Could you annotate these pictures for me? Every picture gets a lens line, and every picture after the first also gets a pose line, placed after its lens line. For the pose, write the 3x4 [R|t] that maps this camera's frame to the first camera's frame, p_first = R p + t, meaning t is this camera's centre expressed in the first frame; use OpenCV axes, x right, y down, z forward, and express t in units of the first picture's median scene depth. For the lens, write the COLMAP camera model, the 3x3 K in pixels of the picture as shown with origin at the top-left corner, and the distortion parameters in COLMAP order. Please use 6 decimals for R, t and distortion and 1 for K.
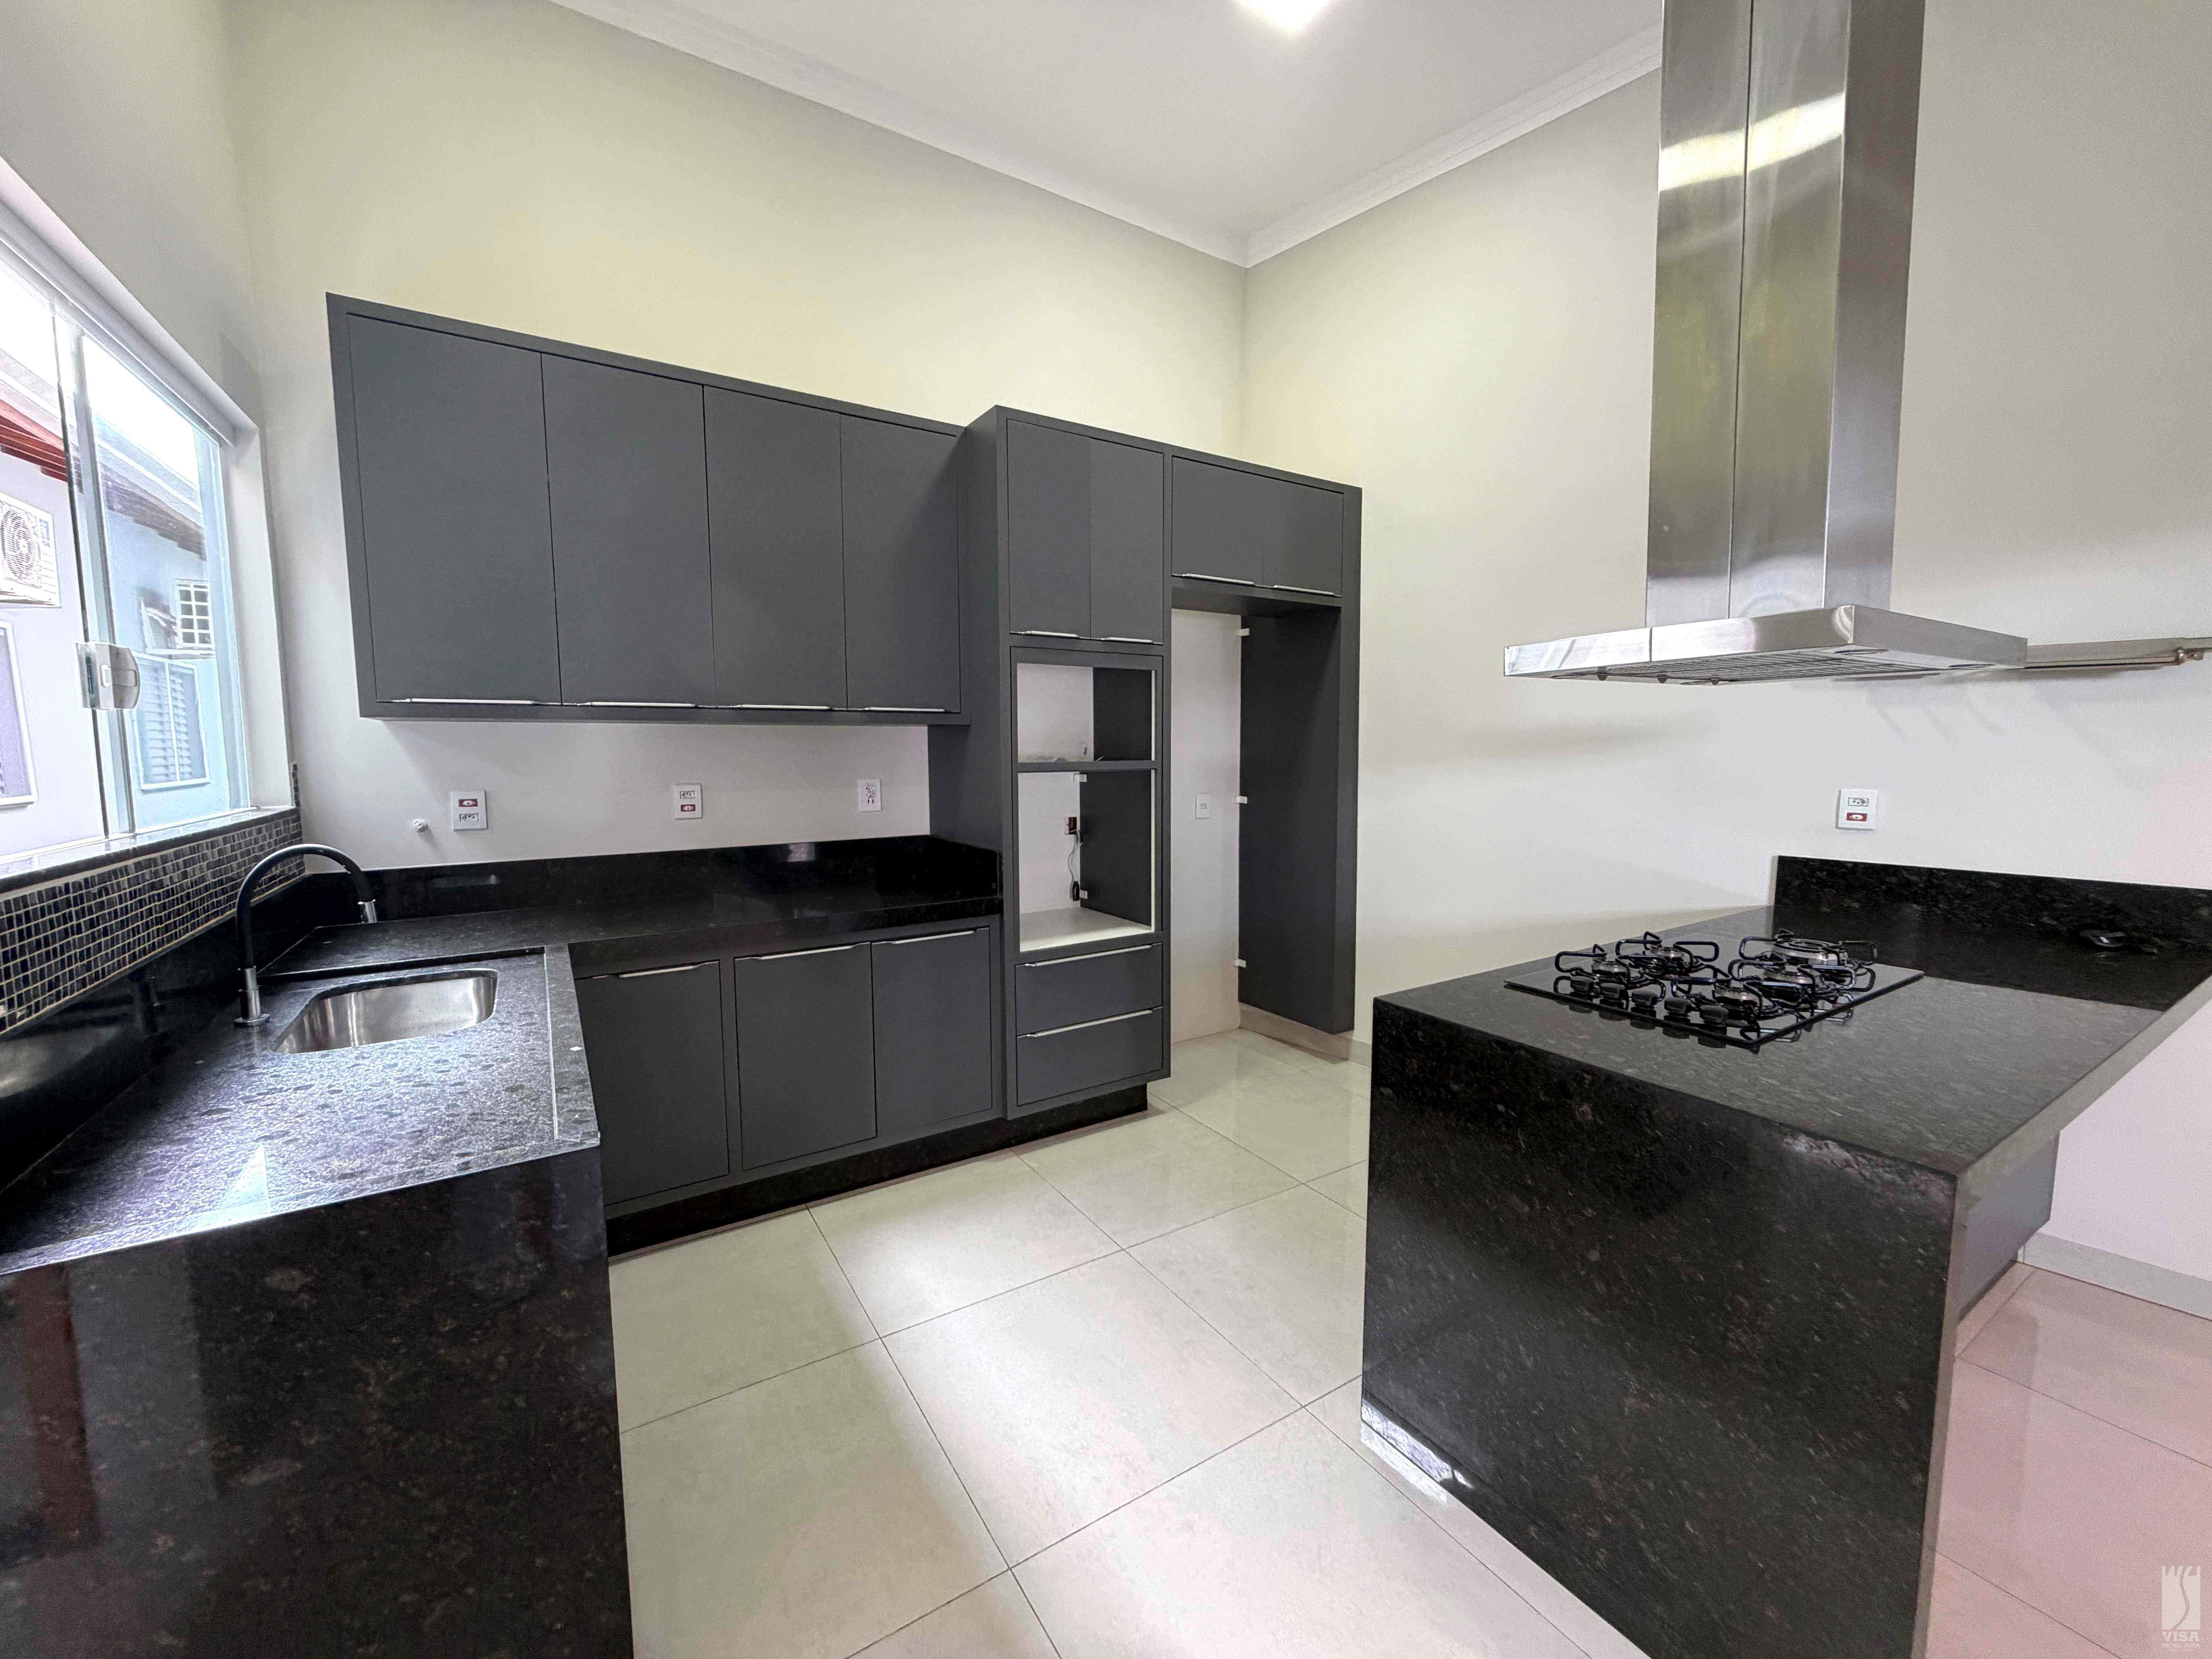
lens RADIAL K [[878.2, 0, 1104.9], [0, 878.2, 828.6], [0, 0, 1]] dist [-0.003591, -0.000376]
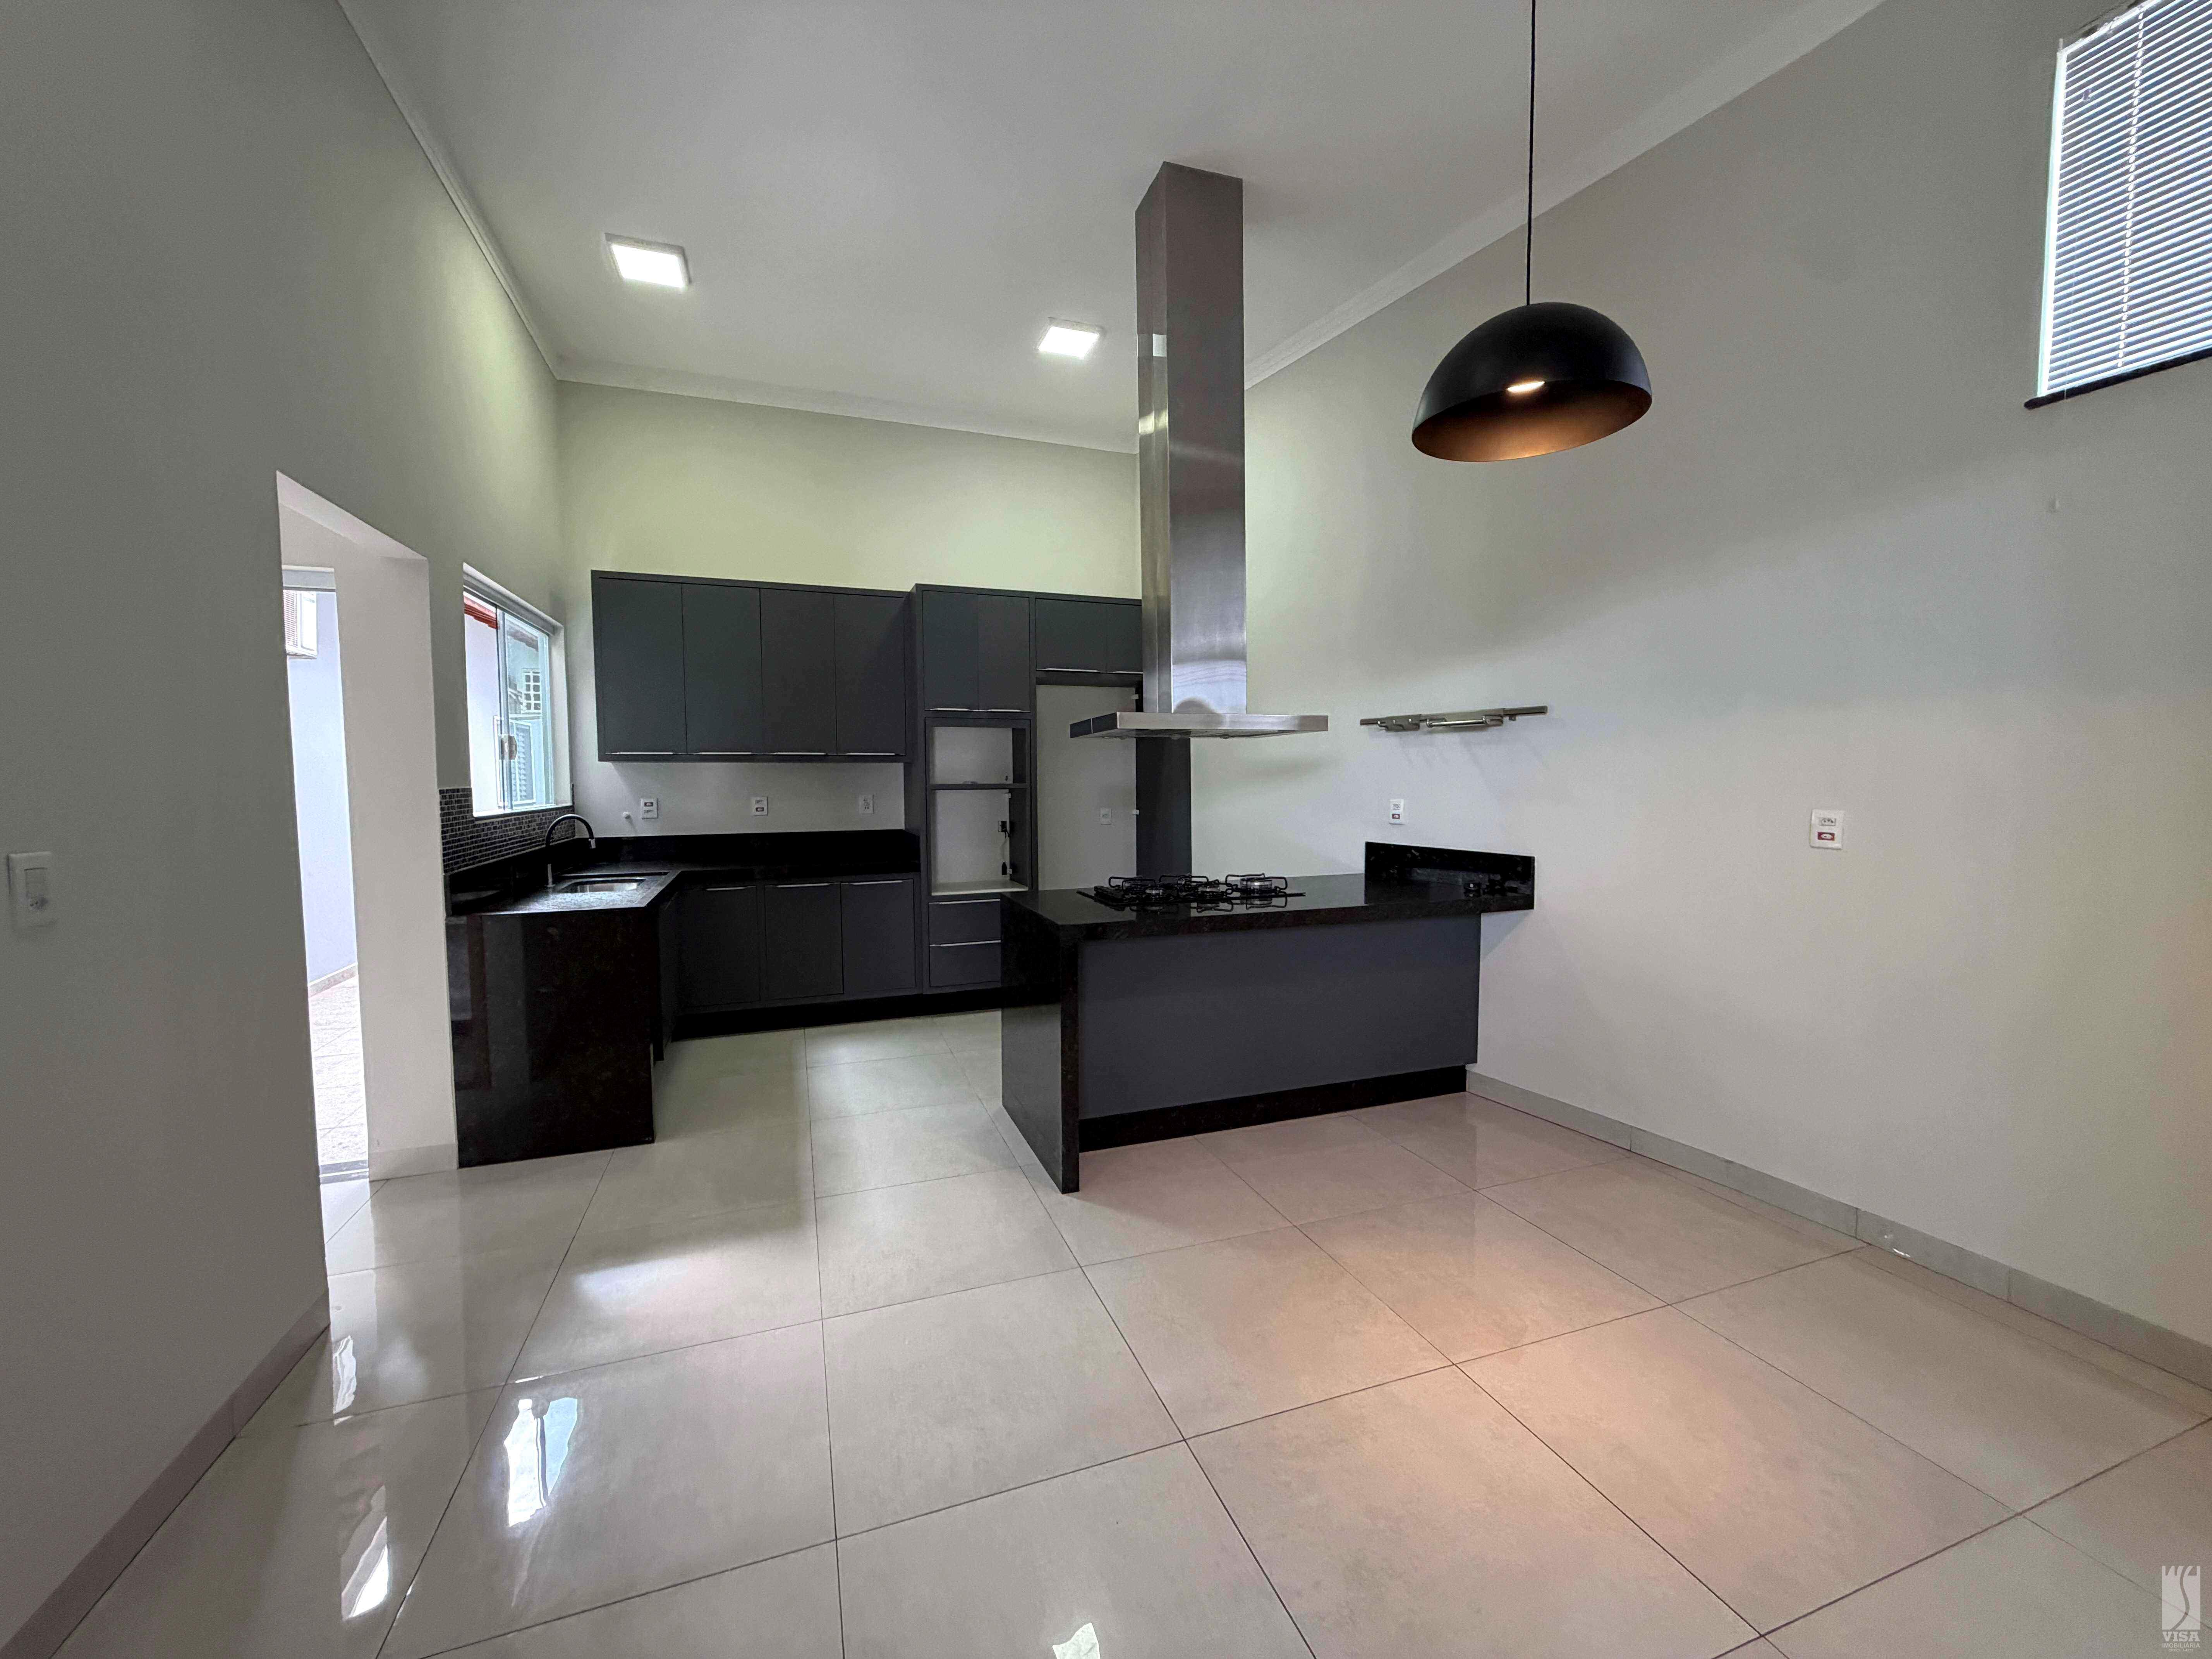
lens RADIAL K [[878.2, 0, 1100.5], [0, 878.2, 829.2], [0, 0, 1]] dist [-0.003591, -0.000376]
pose [[0.975166, 0.009568, -0.221267, 0.653275], [-0.017279, 0.999308, -0.032940, 0.068952], [0.220799, 0.035946, 0.974657, -0.645862]]
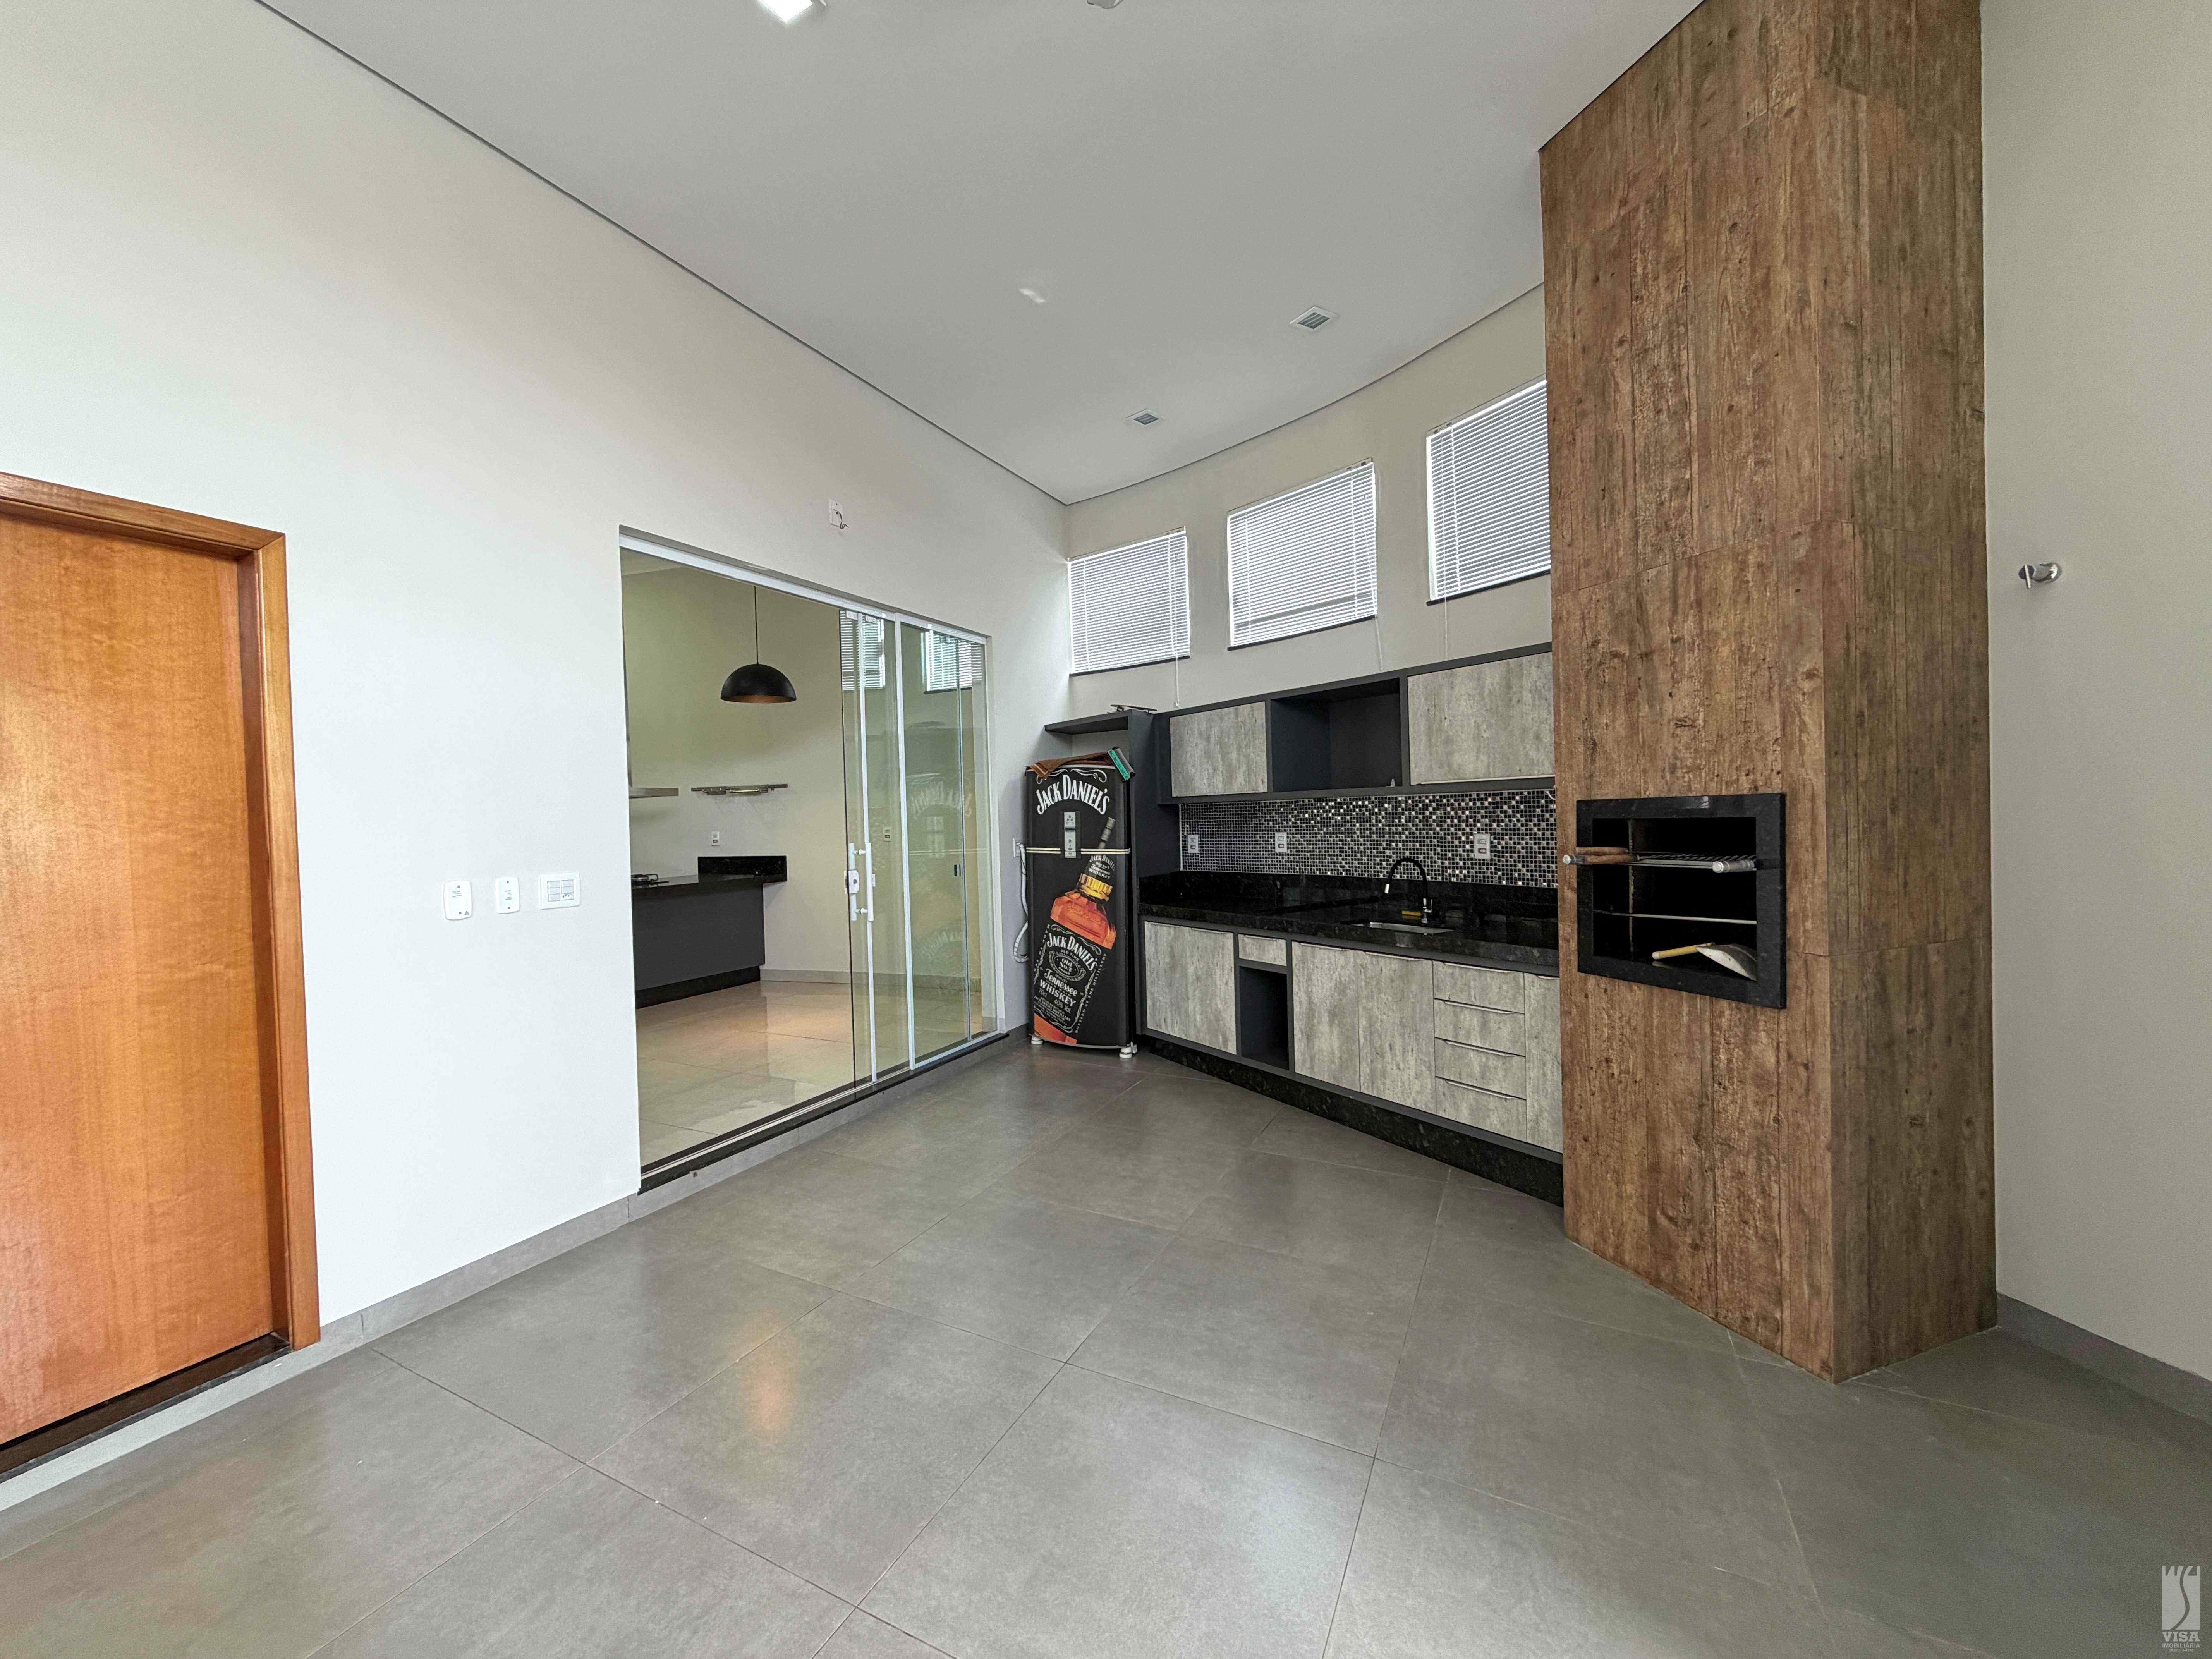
lens RADIAL K [[878.2, 0, 1099.4], [0, 878.2, 833.4], [0, 0, 1]] dist [-0.003591, -0.000376]
pose [[0.859965, -0.033185, 0.509273, 0.448912], [0.074499, 0.995357, -0.060940, 0.223472], [-0.504886, 0.090347, 0.858445, -2.049328]]
